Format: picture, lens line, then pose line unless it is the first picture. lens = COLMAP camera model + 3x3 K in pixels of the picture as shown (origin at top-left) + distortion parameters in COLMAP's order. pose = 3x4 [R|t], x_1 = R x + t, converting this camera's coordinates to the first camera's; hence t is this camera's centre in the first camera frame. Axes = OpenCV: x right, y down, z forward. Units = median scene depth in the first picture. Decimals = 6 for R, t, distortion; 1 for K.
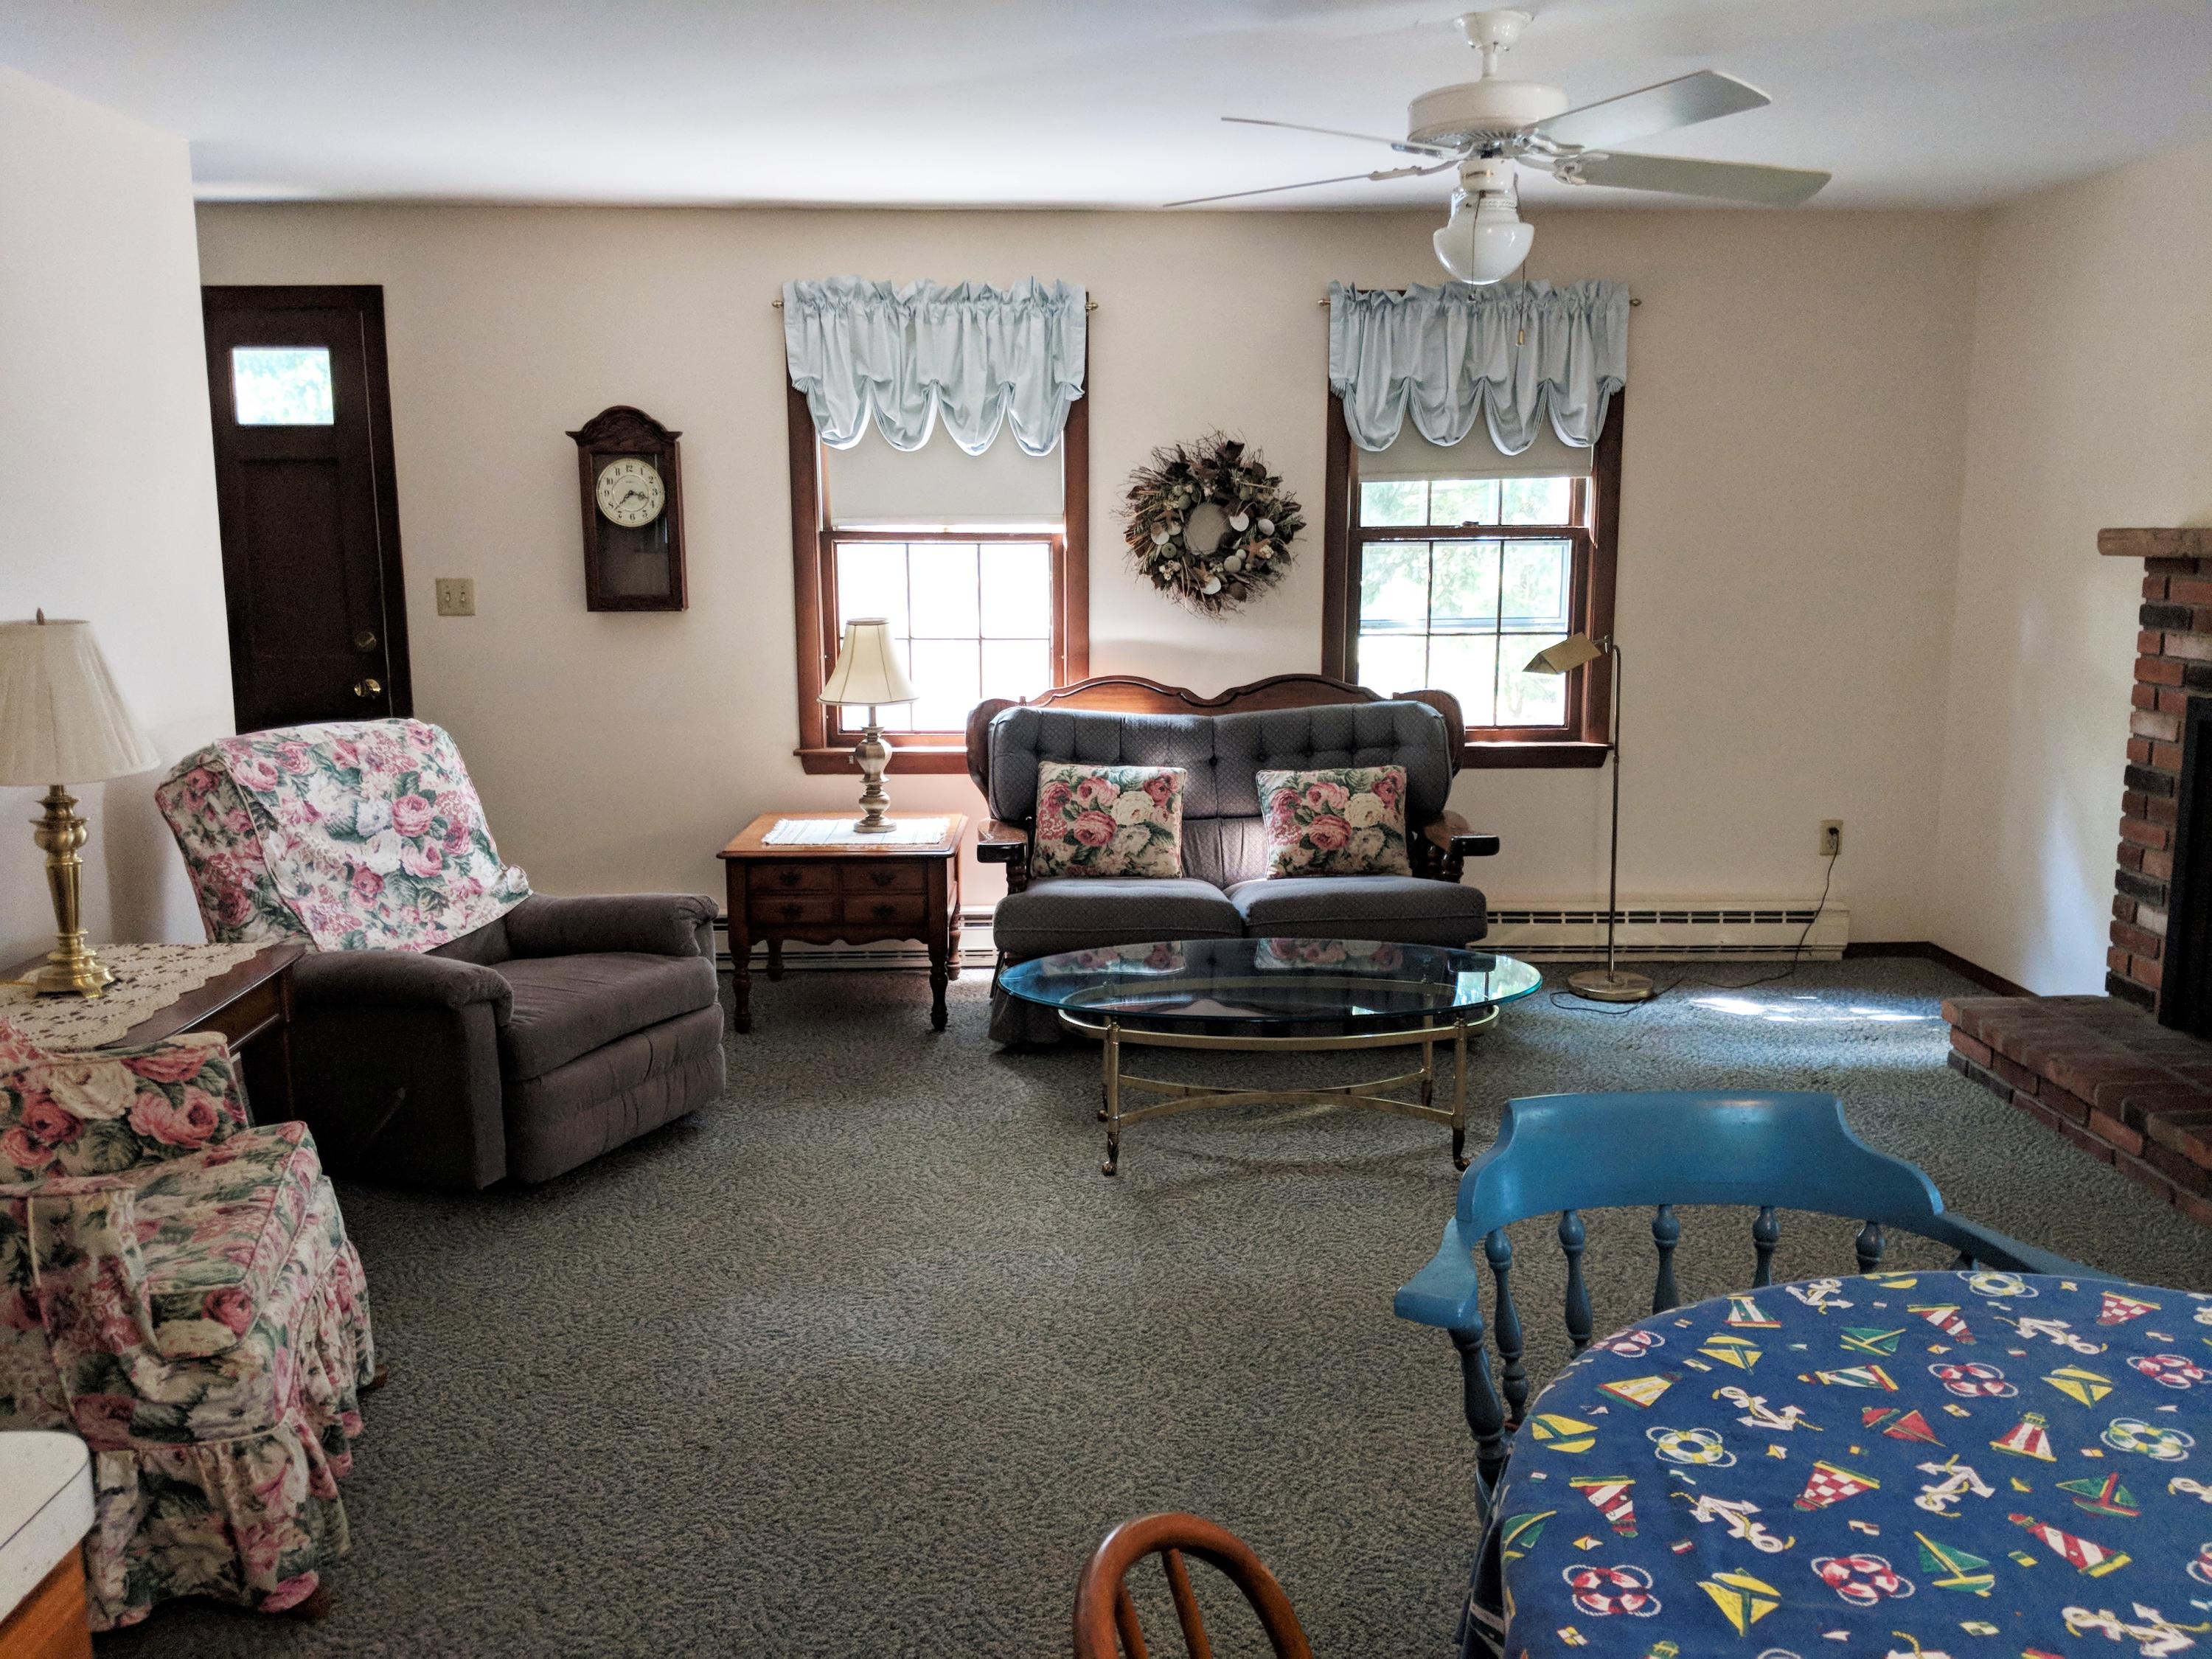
lens RADIAL K [[1797.5, 0, 1104.2], [0, 1797.5, 845.0], [0, 0, 1]] dist [0.030094, -0.095030]
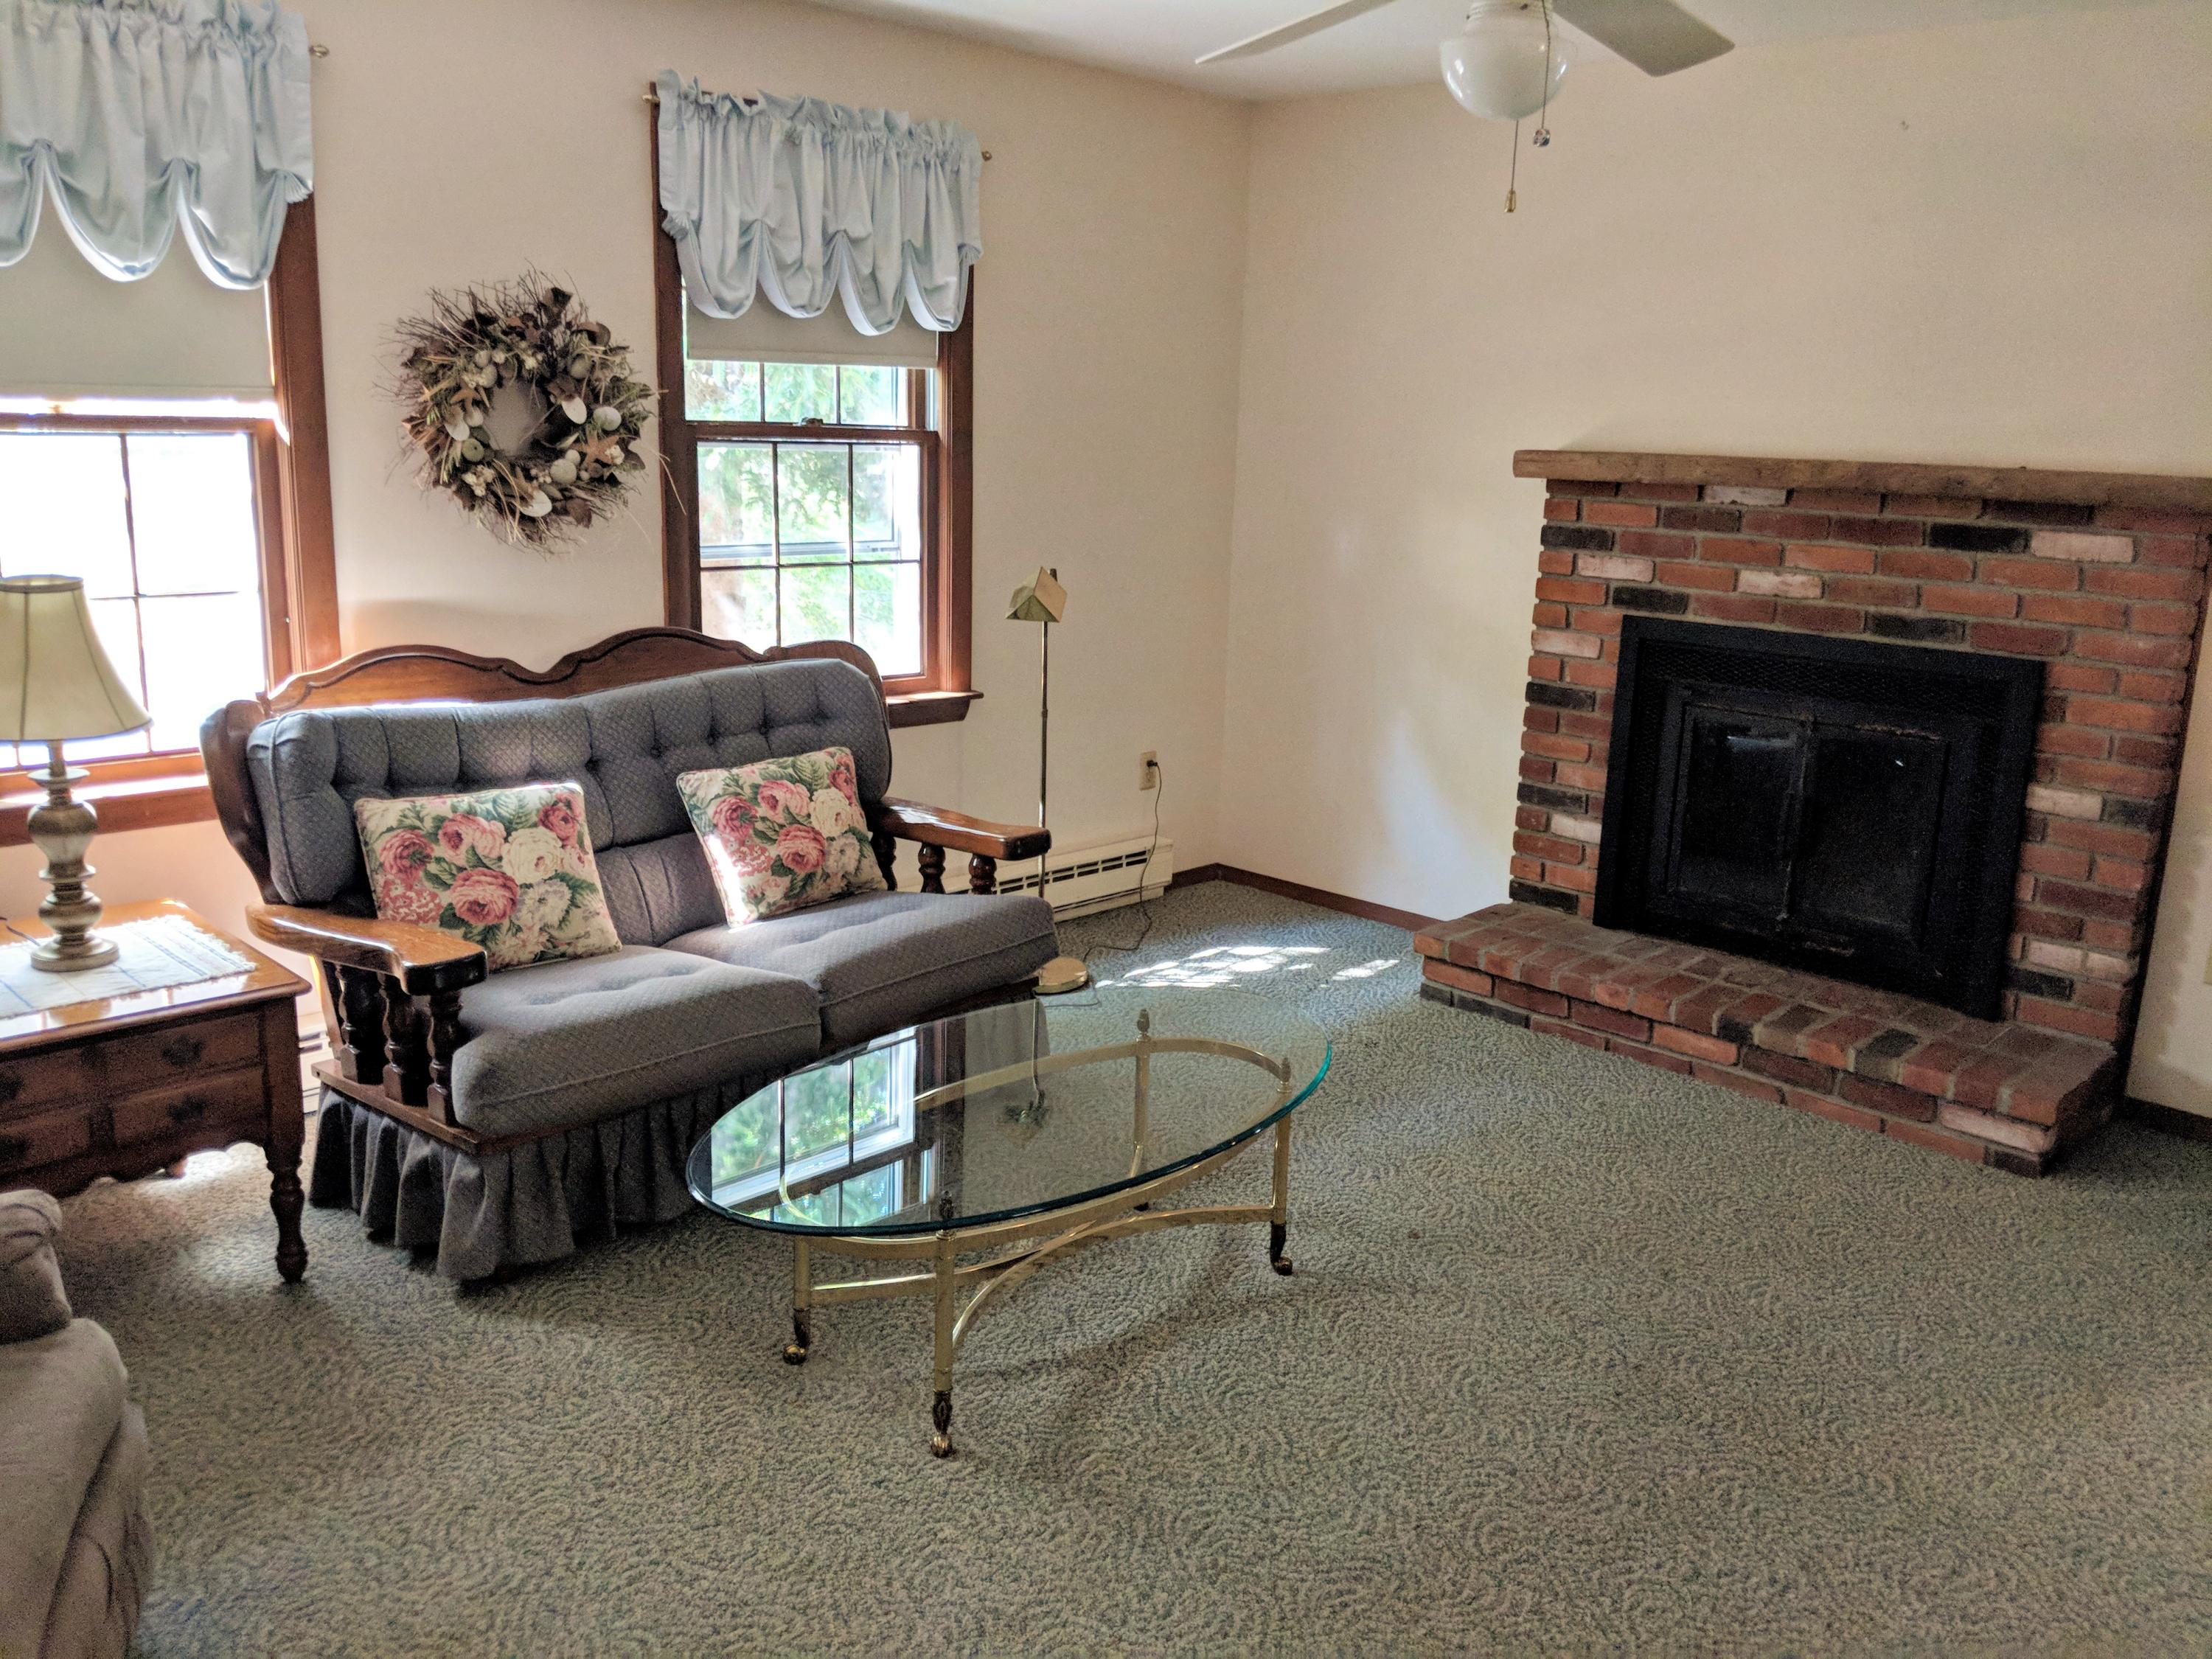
lens RADIAL K [[1797.5, 0, 1111.0], [0, 1797.5, 805.2], [0, 0, 1]] dist [0.030094, -0.095030]
pose [[0.686482, -0.127827, 0.715824, -0.294975], [0.090841, 0.991791, 0.089990, -0.075573], [-0.721451, 0.003250, 0.692458, 0.388526]]
